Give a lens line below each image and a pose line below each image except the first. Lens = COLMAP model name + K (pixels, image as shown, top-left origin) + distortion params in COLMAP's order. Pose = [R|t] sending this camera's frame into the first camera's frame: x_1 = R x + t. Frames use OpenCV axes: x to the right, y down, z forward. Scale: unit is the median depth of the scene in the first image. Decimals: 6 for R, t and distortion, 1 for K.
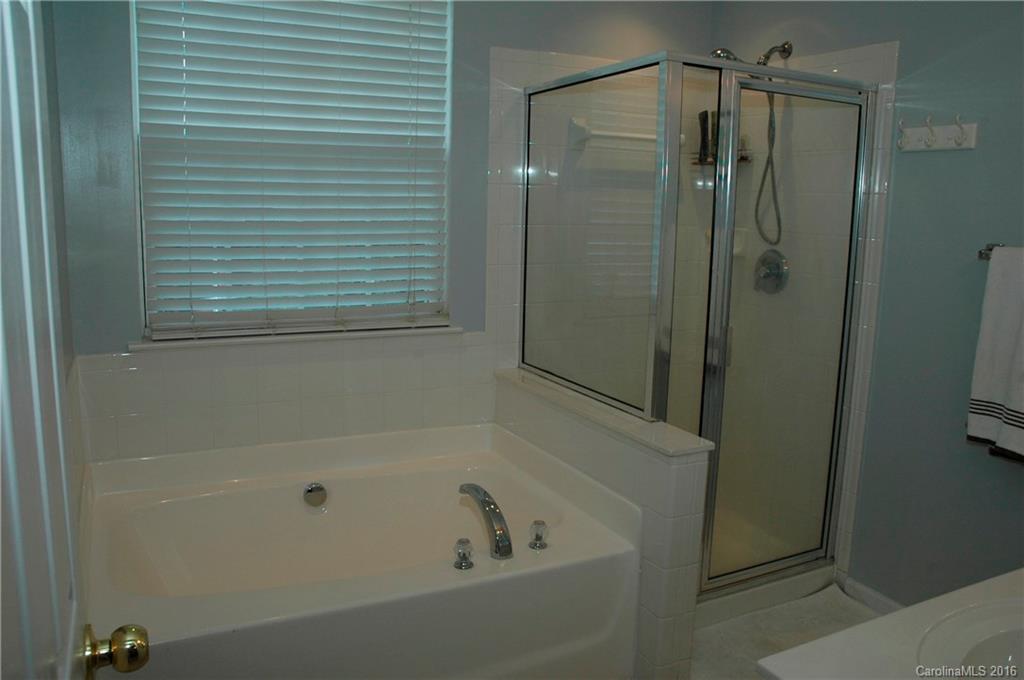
lens RADIAL K [[823.6, 0, 512.0], [0, 823.6, 340.0], [0, 0, 1]] dist [-0.007485, -0.000339]
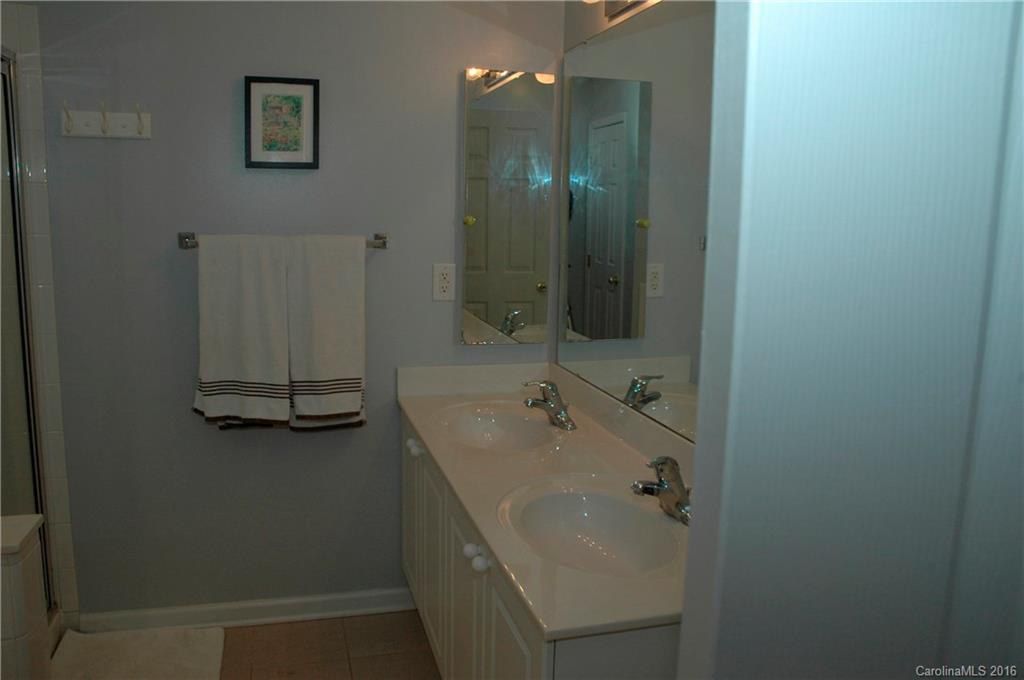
lens RADIAL K [[823.6, 0, 512.0], [0, 823.6, 340.0], [0, 0, 1]] dist [-0.007485, -0.000339]
pose [[0.165873, -0.175720, 0.970365, -0.371977], [0.146900, 0.977420, 0.151887, -0.077947], [-0.975144, 0.117353, 0.187941, 0.396255]]
